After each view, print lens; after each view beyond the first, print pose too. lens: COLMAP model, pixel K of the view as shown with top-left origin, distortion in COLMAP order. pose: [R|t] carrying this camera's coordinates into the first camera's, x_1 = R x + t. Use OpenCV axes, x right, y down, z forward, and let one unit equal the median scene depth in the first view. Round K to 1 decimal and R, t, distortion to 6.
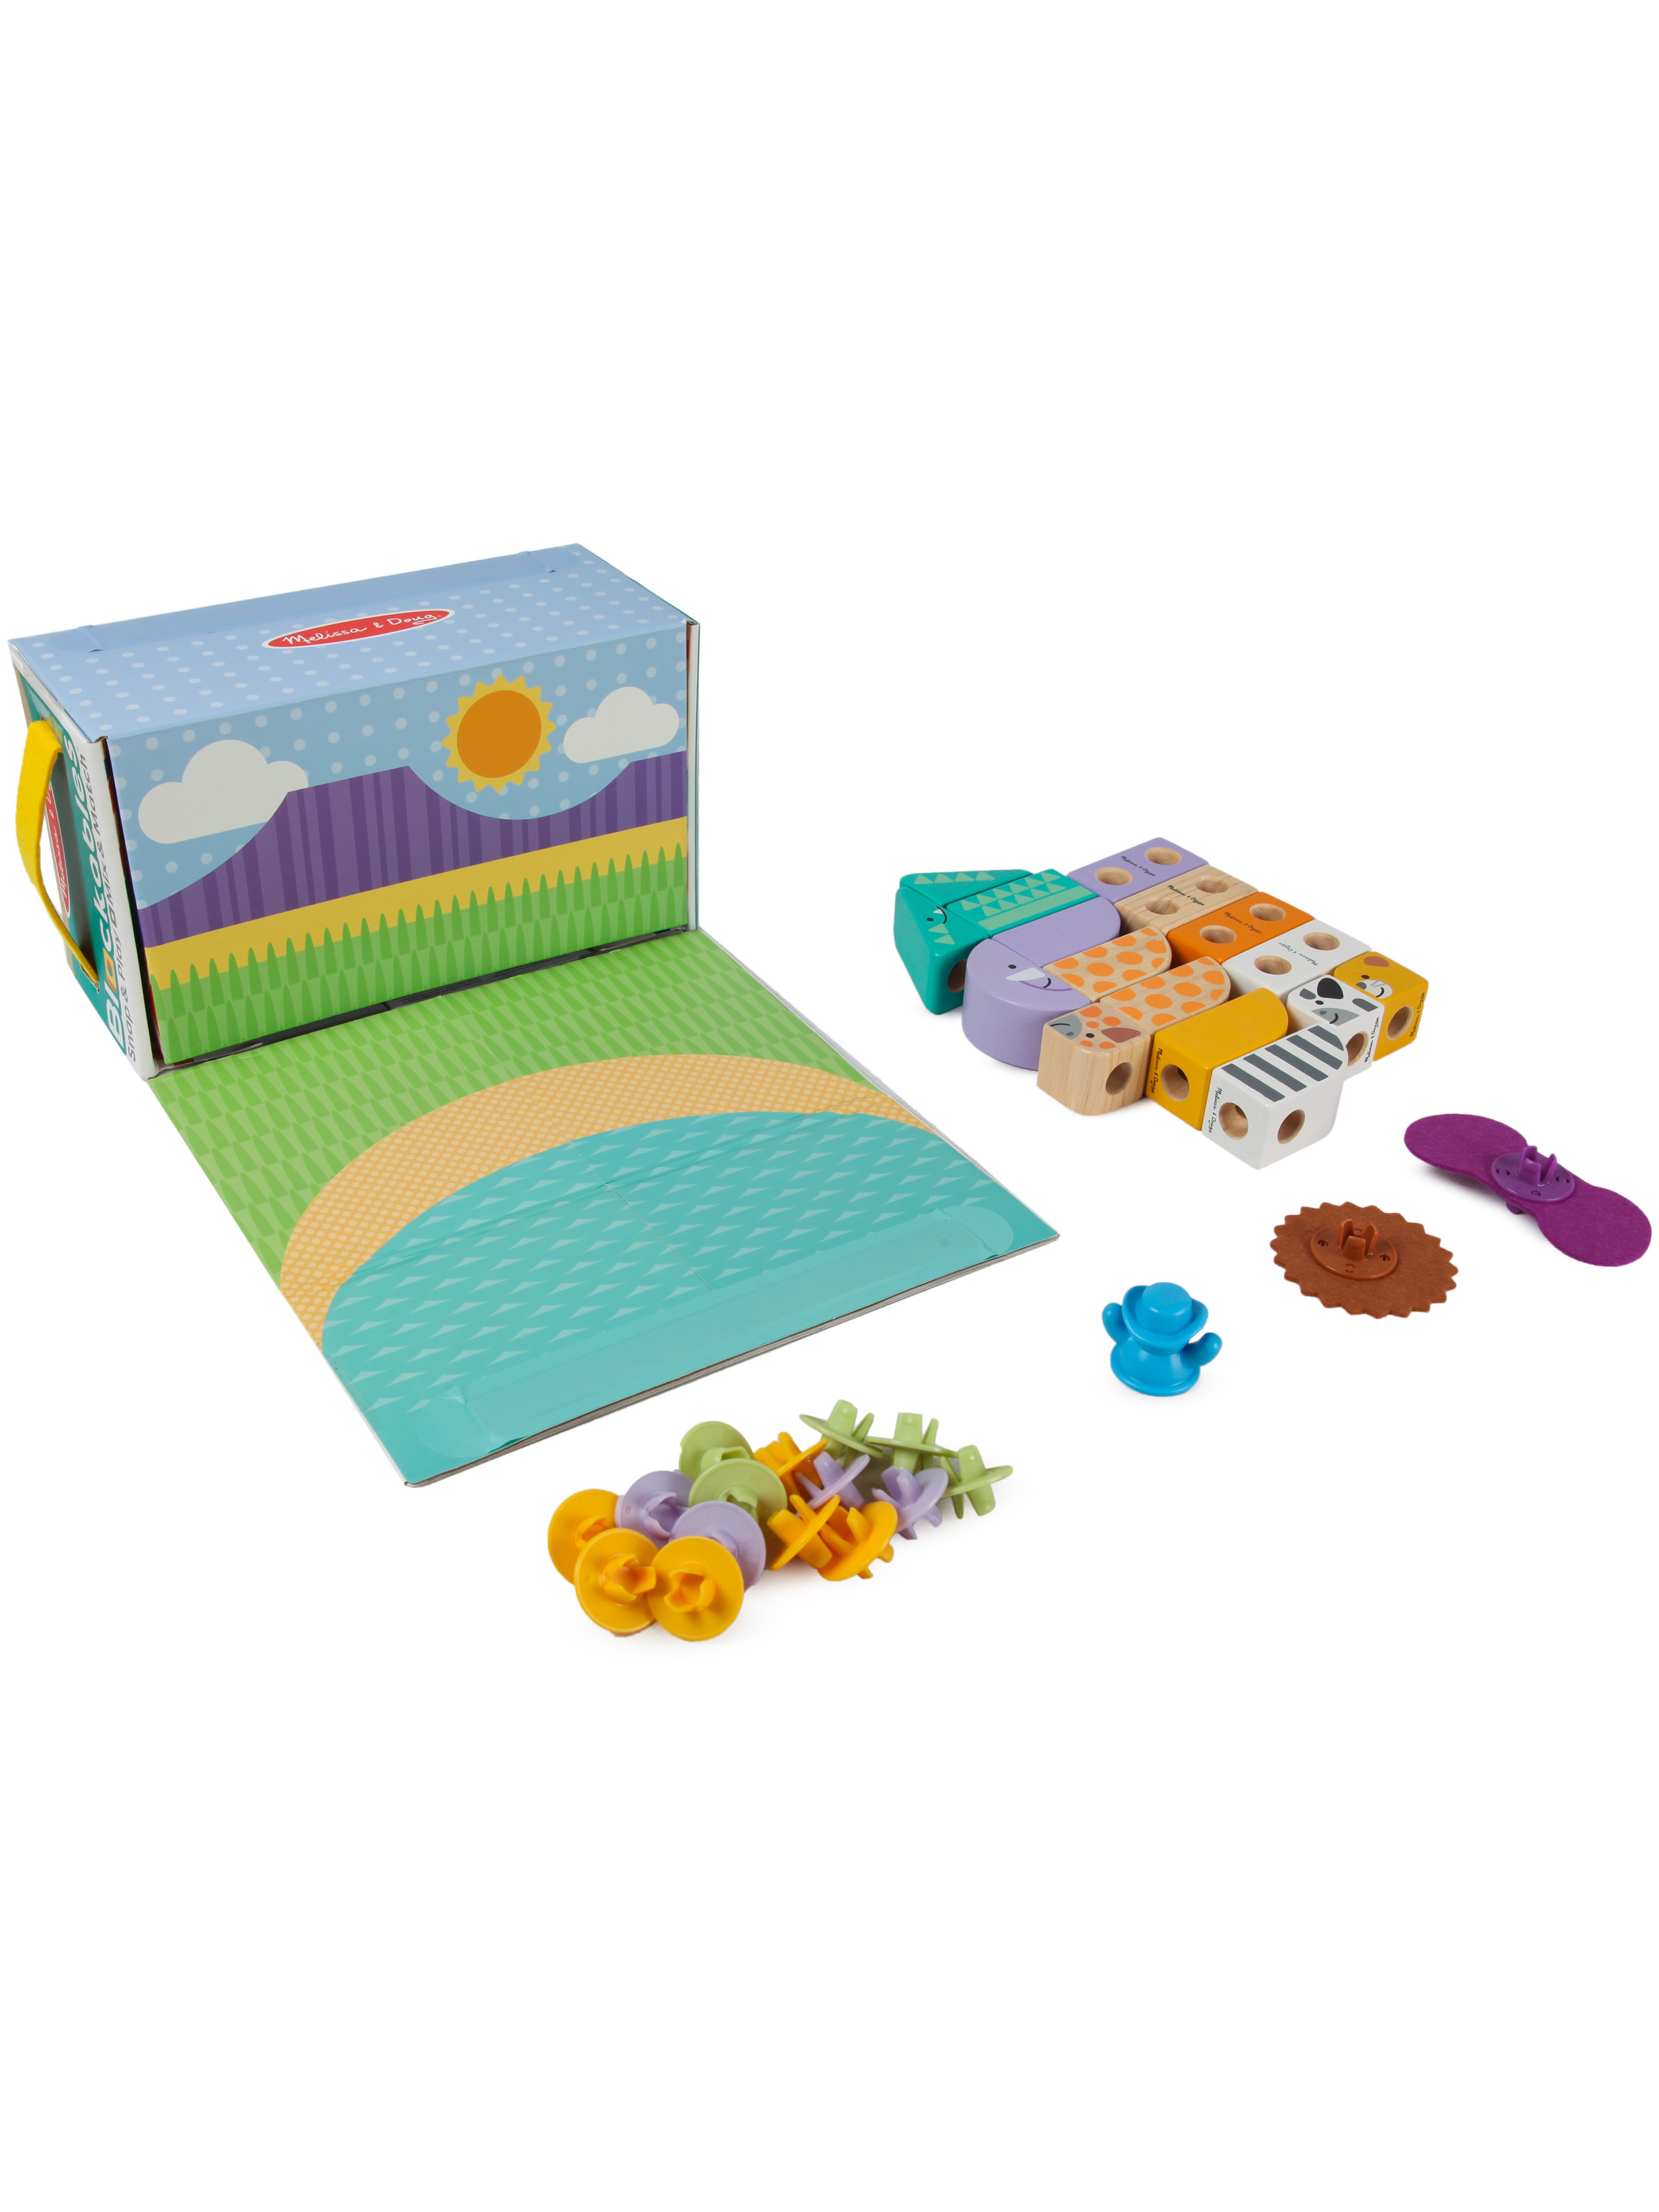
lens RADIAL K [[1995.3, 0, 821.1], [0, 1995.3, 1119.7], [0, 0, 1]] dist [-0.111150, -0.001181]
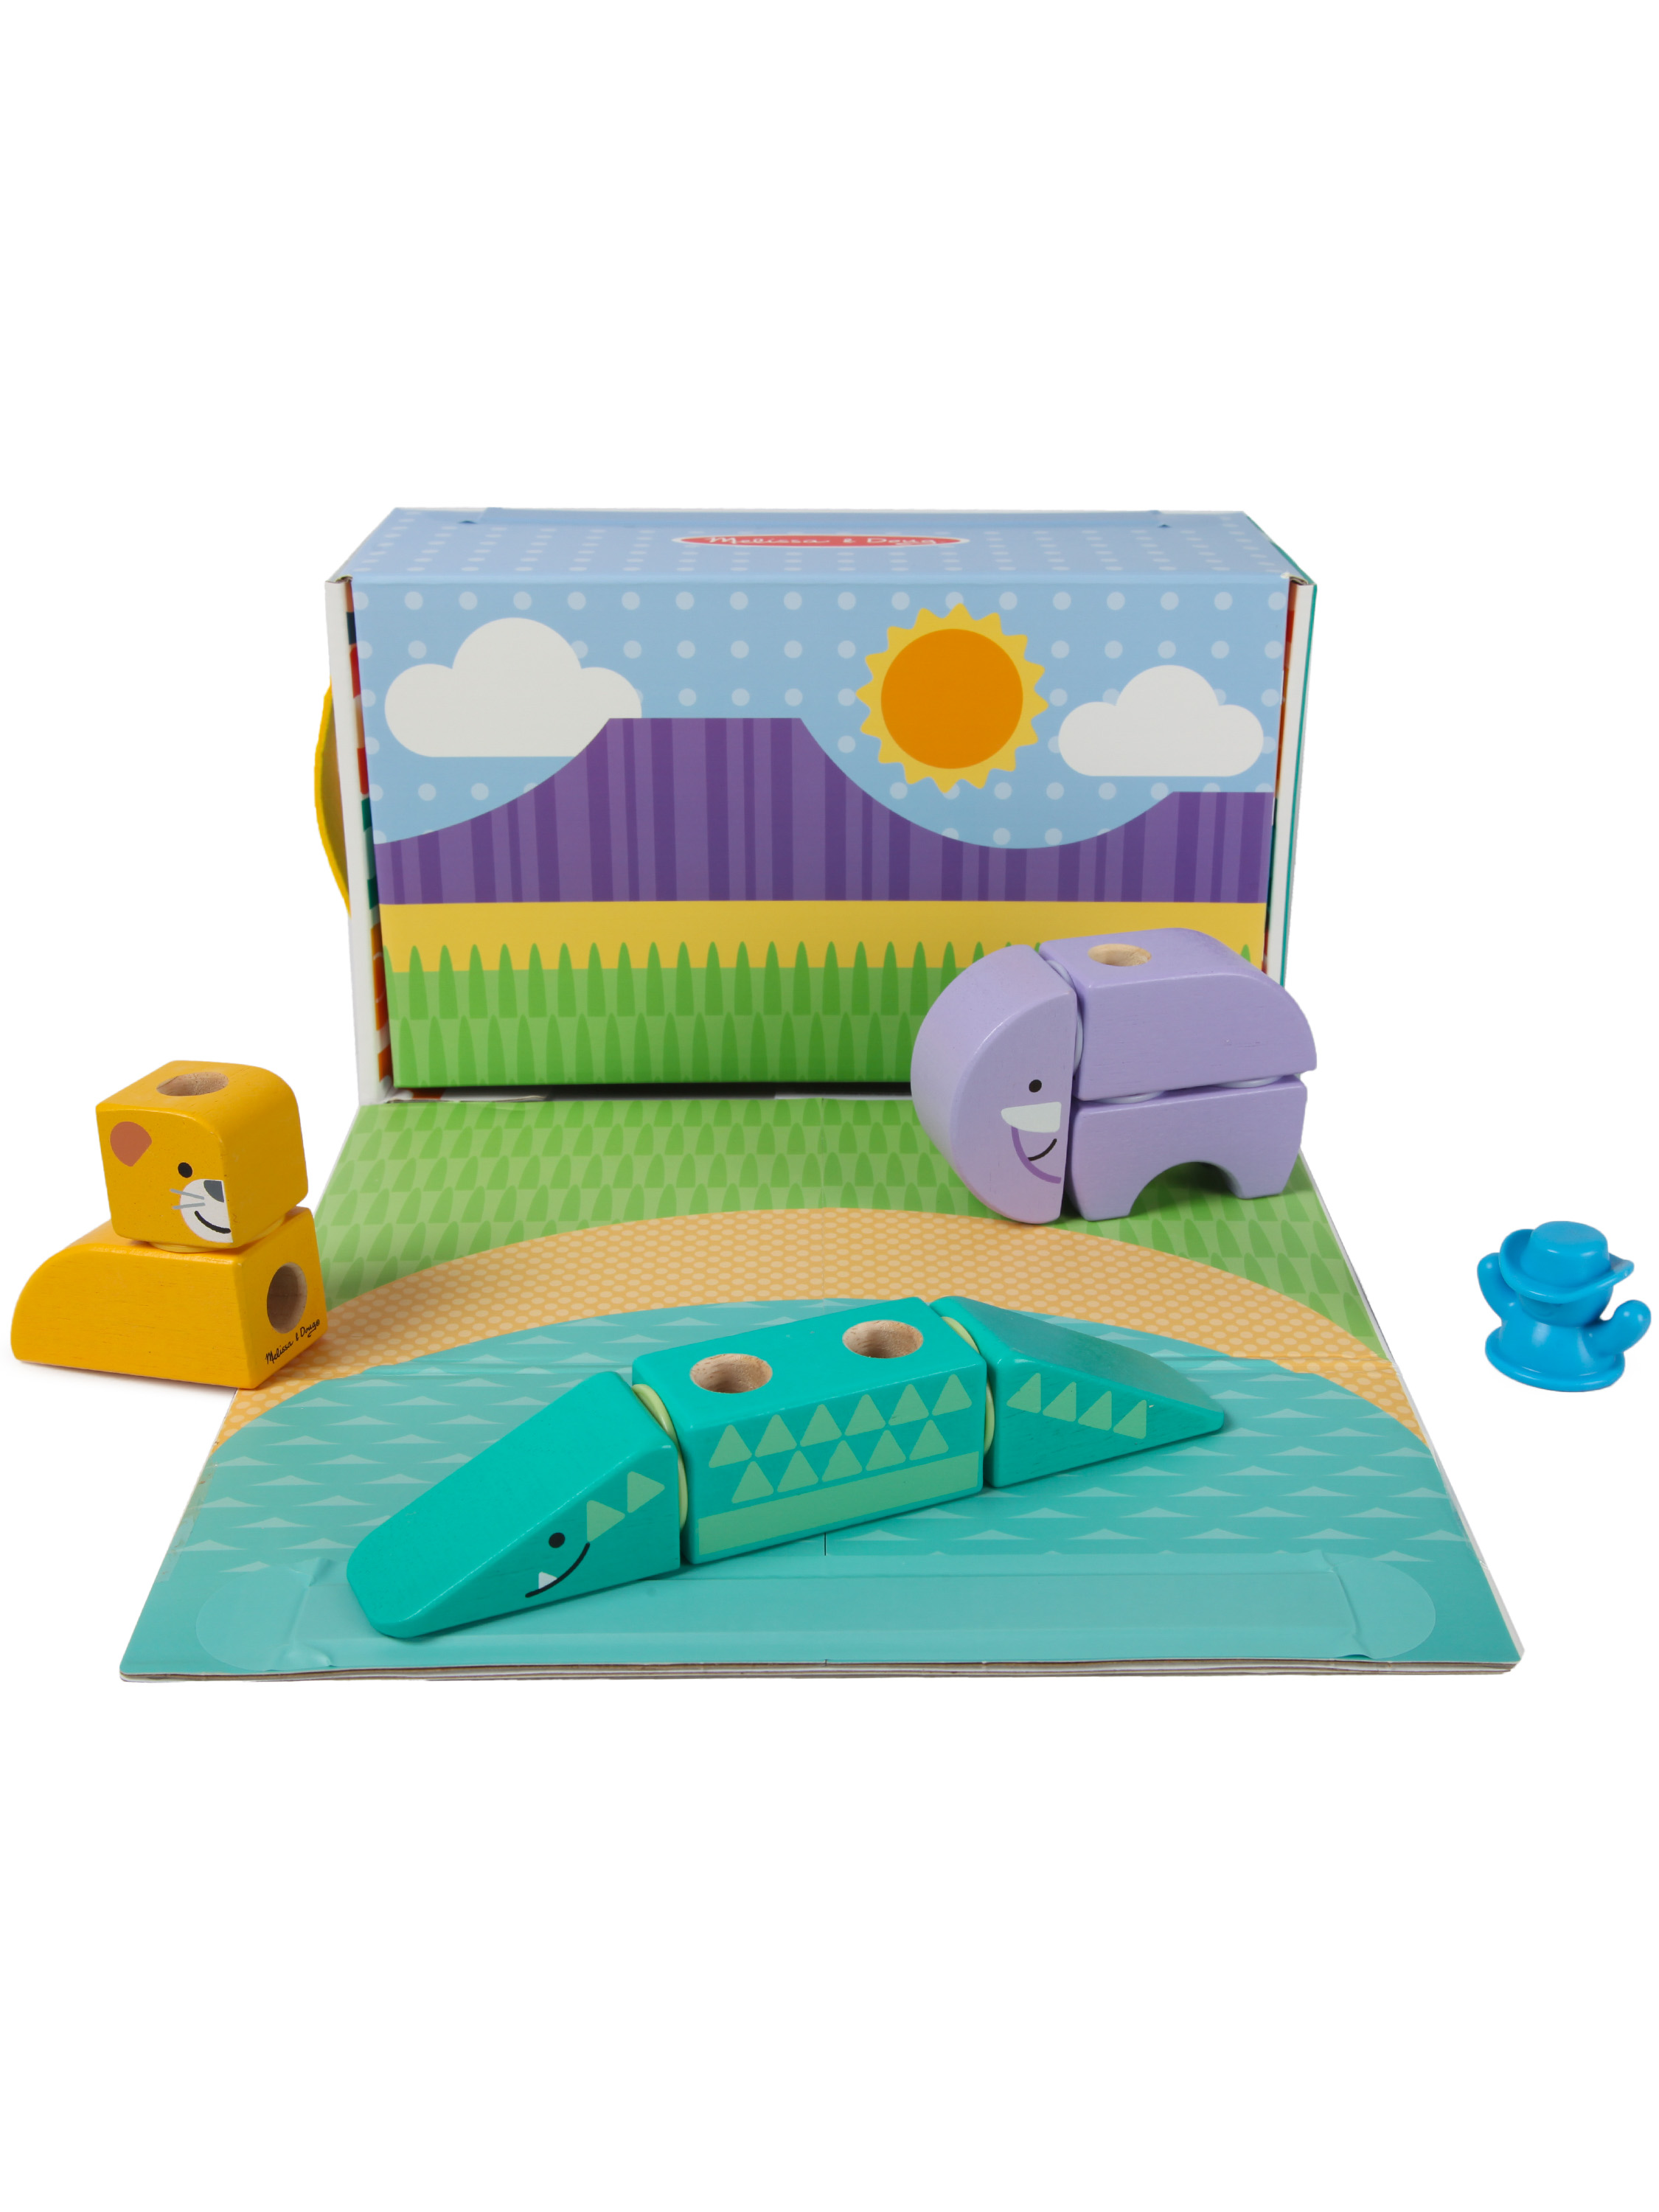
lens RADIAL K [[2422.7, 0, 835.8], [0, 2422.7, 1098.6], [0, 0, 1]] dist [-0.009465, 0.000000]
pose [[0.851324, 0.167879, -0.497055, 0.225253], [-0.270635, 0.952161, -0.141936, 0.054759], [0.449448, 0.255354, 0.856032, 0.334513]]
